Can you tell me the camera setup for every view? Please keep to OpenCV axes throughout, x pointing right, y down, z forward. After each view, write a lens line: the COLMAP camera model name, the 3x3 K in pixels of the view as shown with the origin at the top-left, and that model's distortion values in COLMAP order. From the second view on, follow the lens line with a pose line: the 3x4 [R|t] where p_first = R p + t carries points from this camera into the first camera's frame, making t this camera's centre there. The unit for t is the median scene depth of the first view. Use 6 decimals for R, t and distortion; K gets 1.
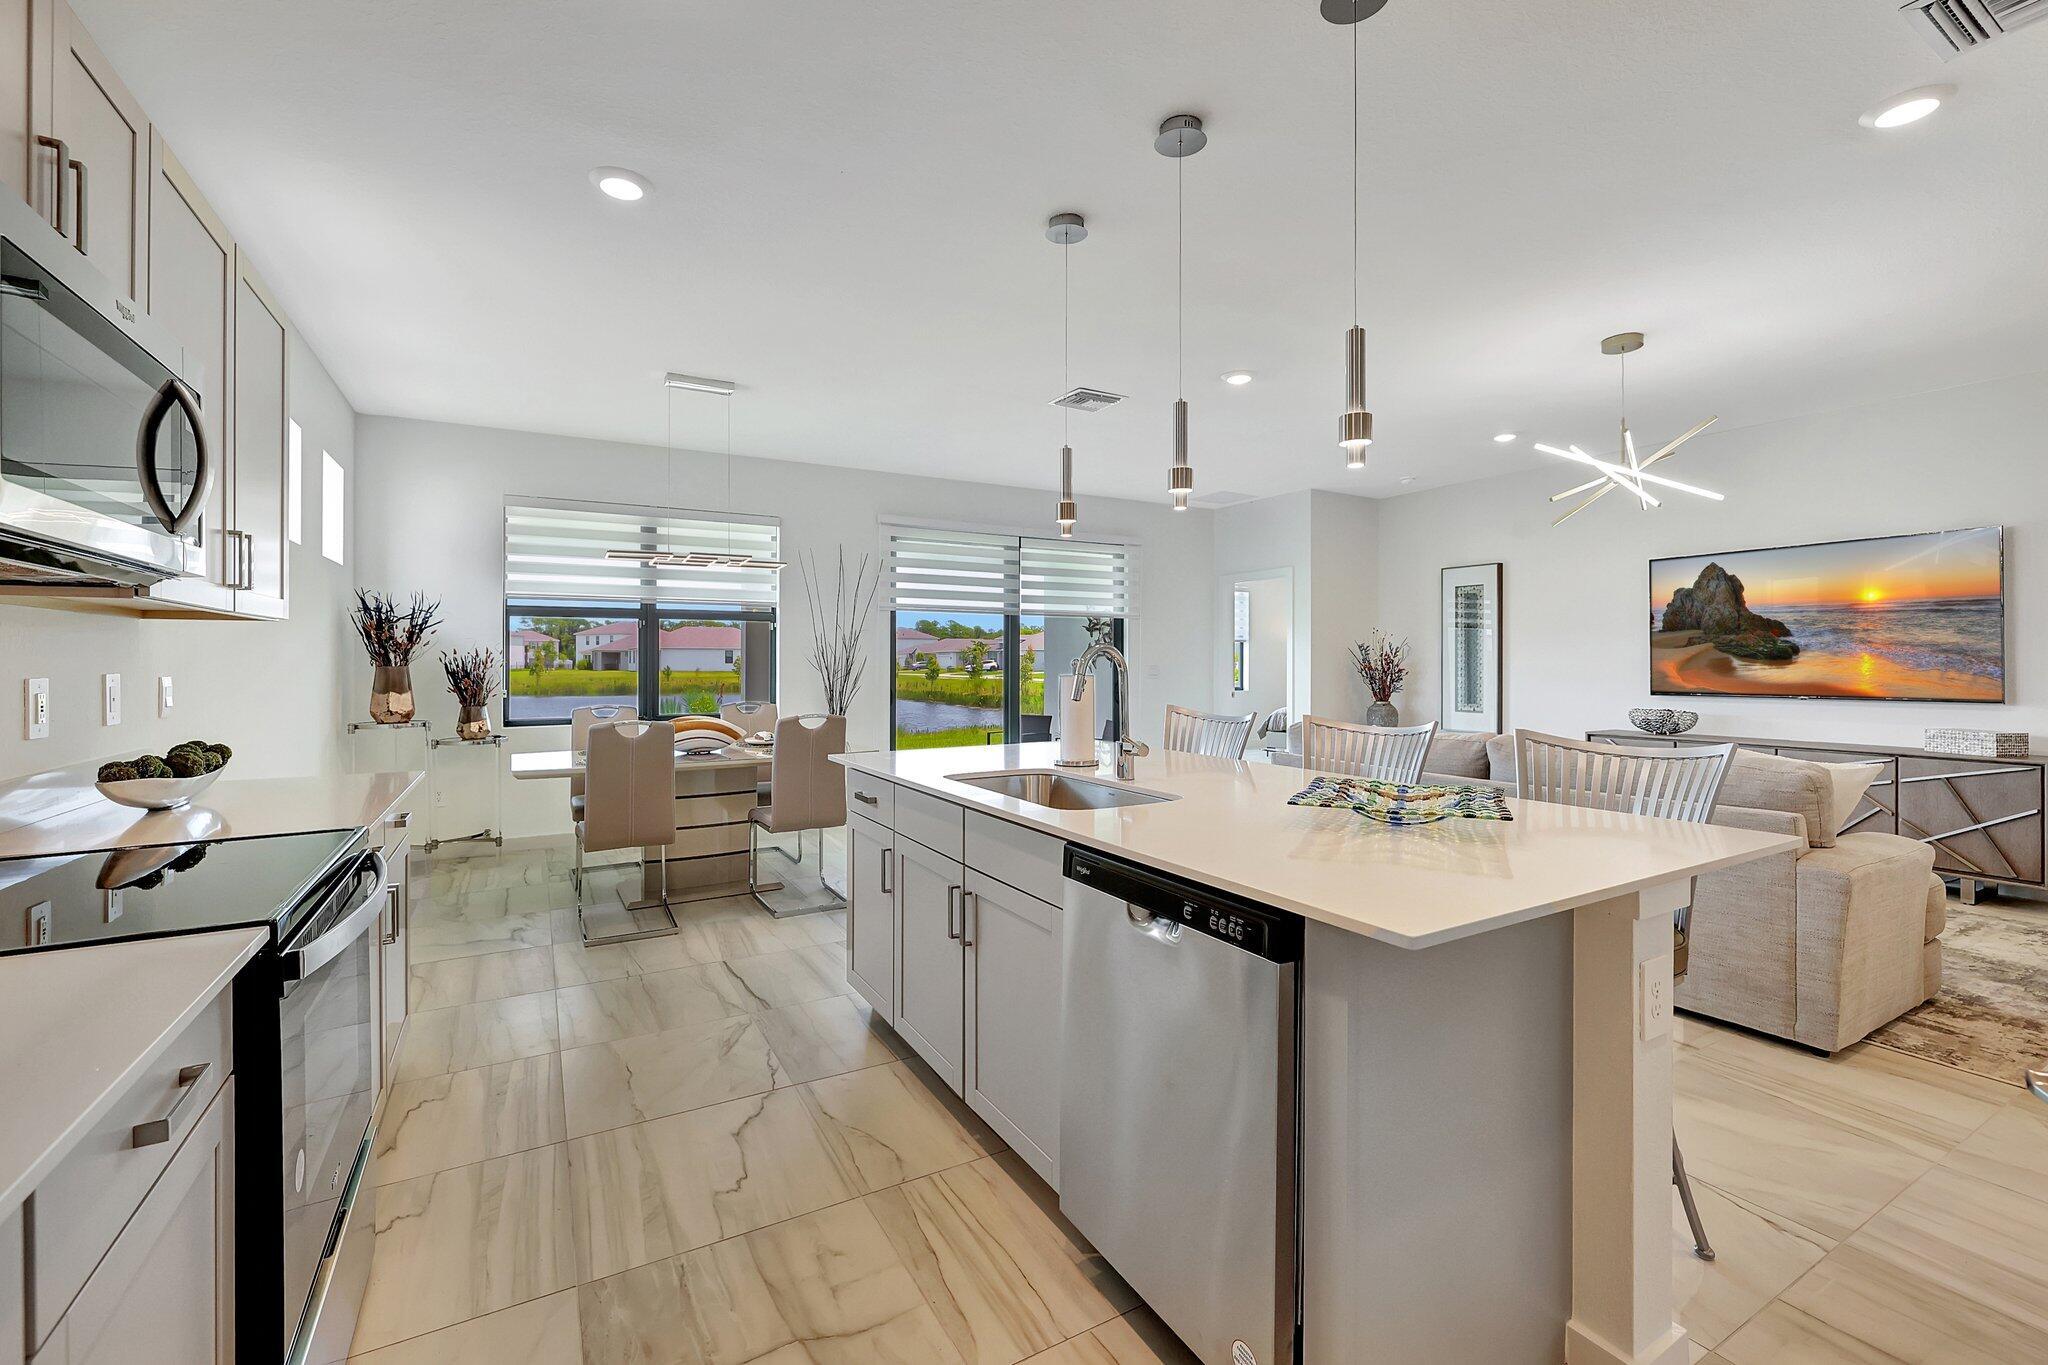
lens RADIAL K [[859.7, 0, 1013.1], [0, 859.7, 663.5], [0, 0, 1]] dist [0.001554, 0.000095]
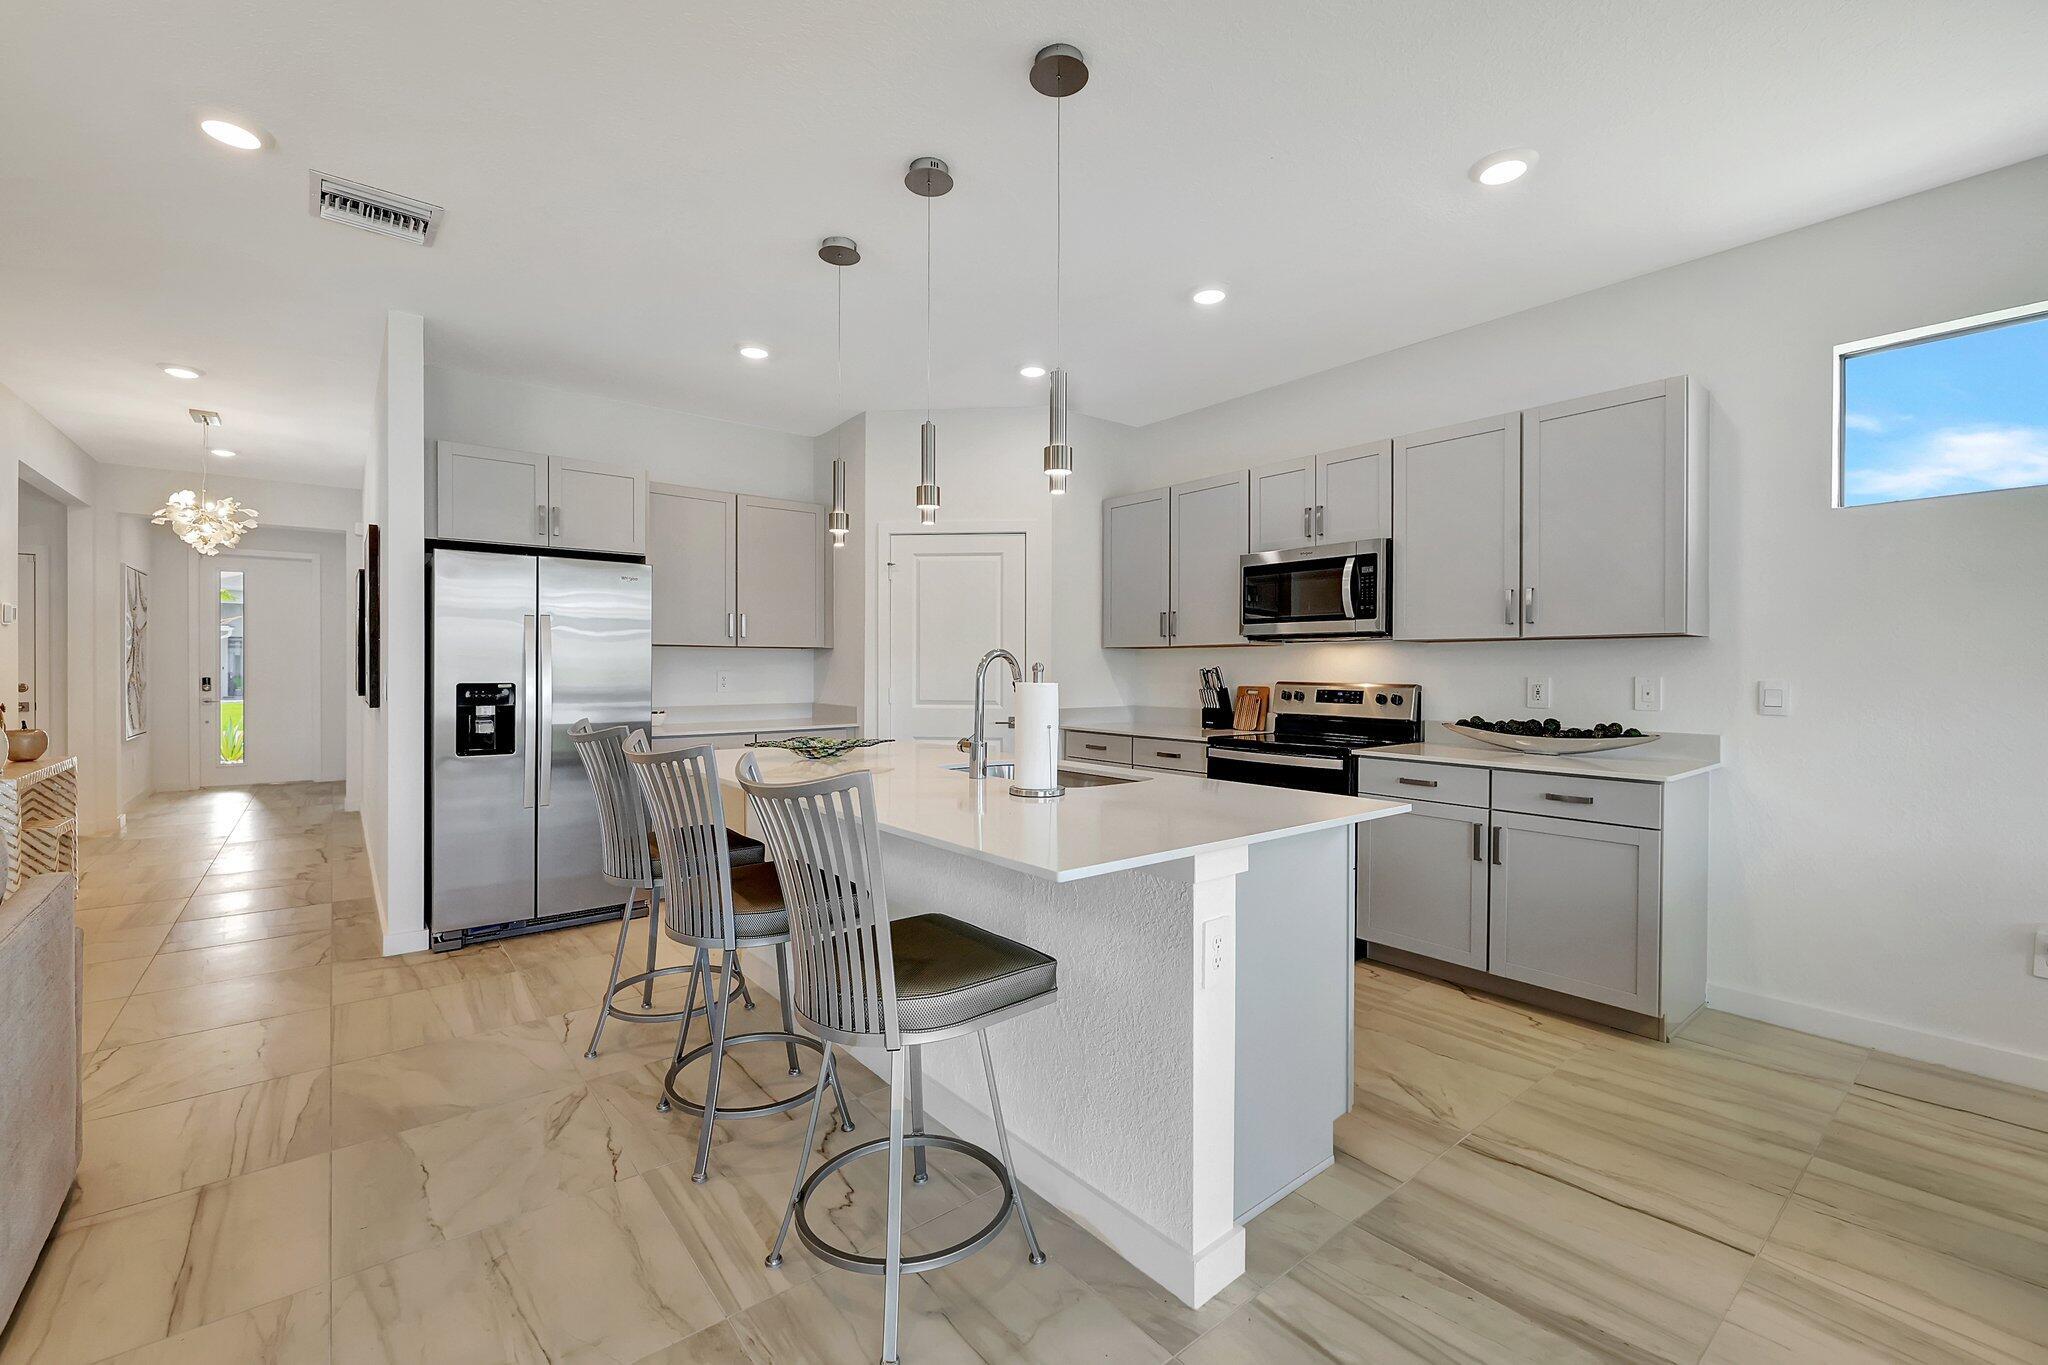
lens RADIAL K [[850.5, 0, 1013.5], [0, 850.5, 671.0], [0, 0, 1]] dist [-0.002473, -0.000490]
pose [[-0.987001, -0.003090, -0.160685, 0.136428], [-0.004007, 0.999977, 0.005384, -0.000396], [0.160665, 0.005958, -0.986991, 1.089449]]
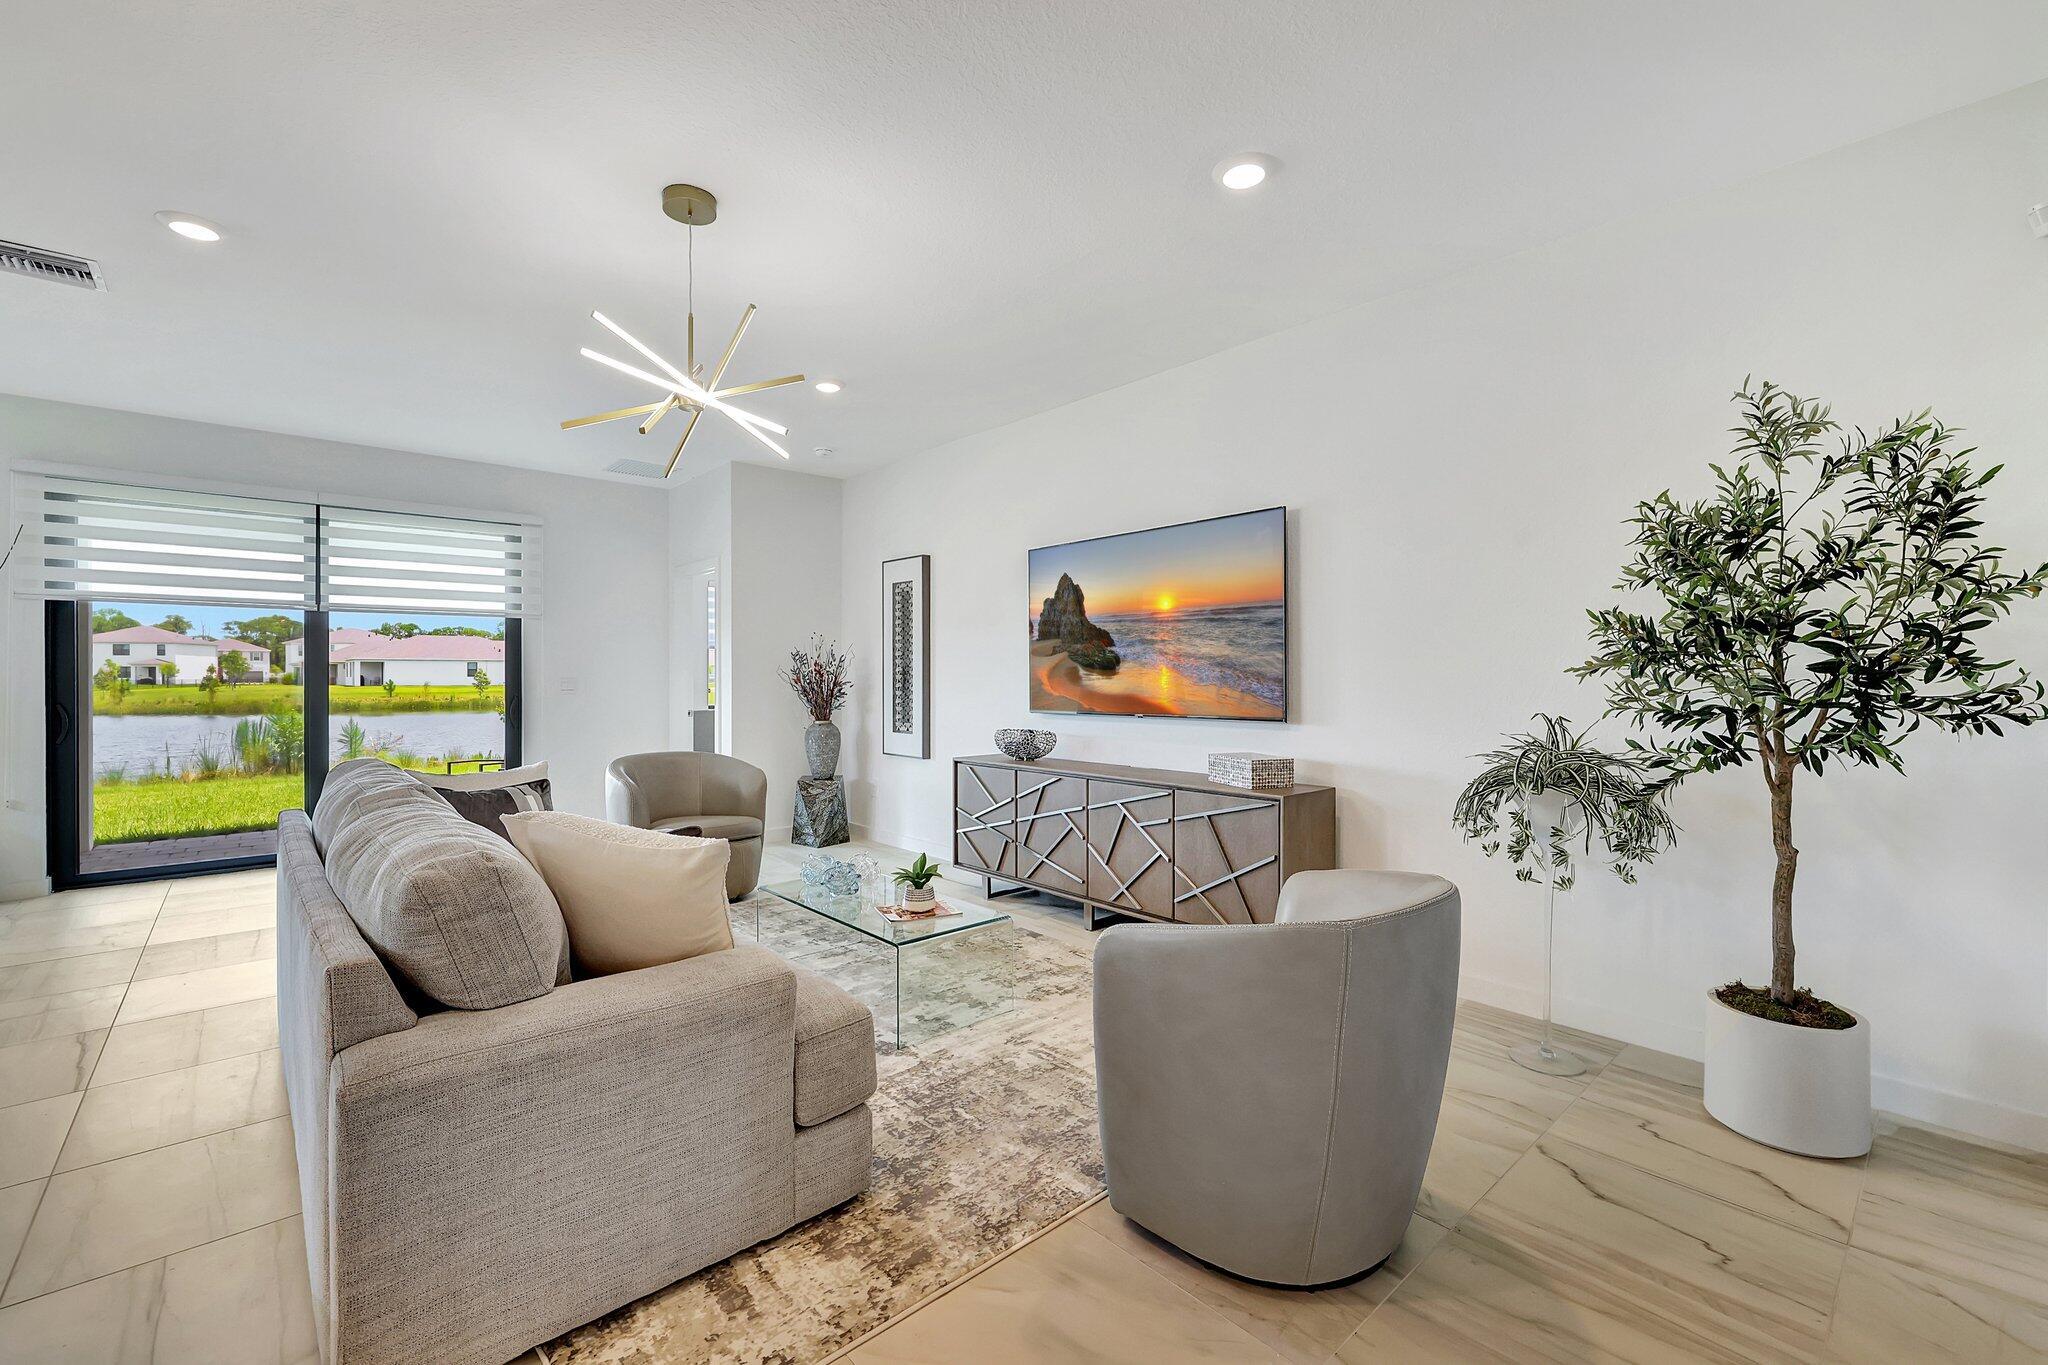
lens RADIAL K [[855.9, 0, 1016.6], [0, 855.9, 676.9], [0, 0, 1]] dist [-0.003211, -0.000509]
pose [[0.977373, -0.001279, 0.211518, 0.711239], [0.001178, 0.999999, 0.000603, 0.001817], [-0.211519, -0.000340, 0.977374, 0.244107]]
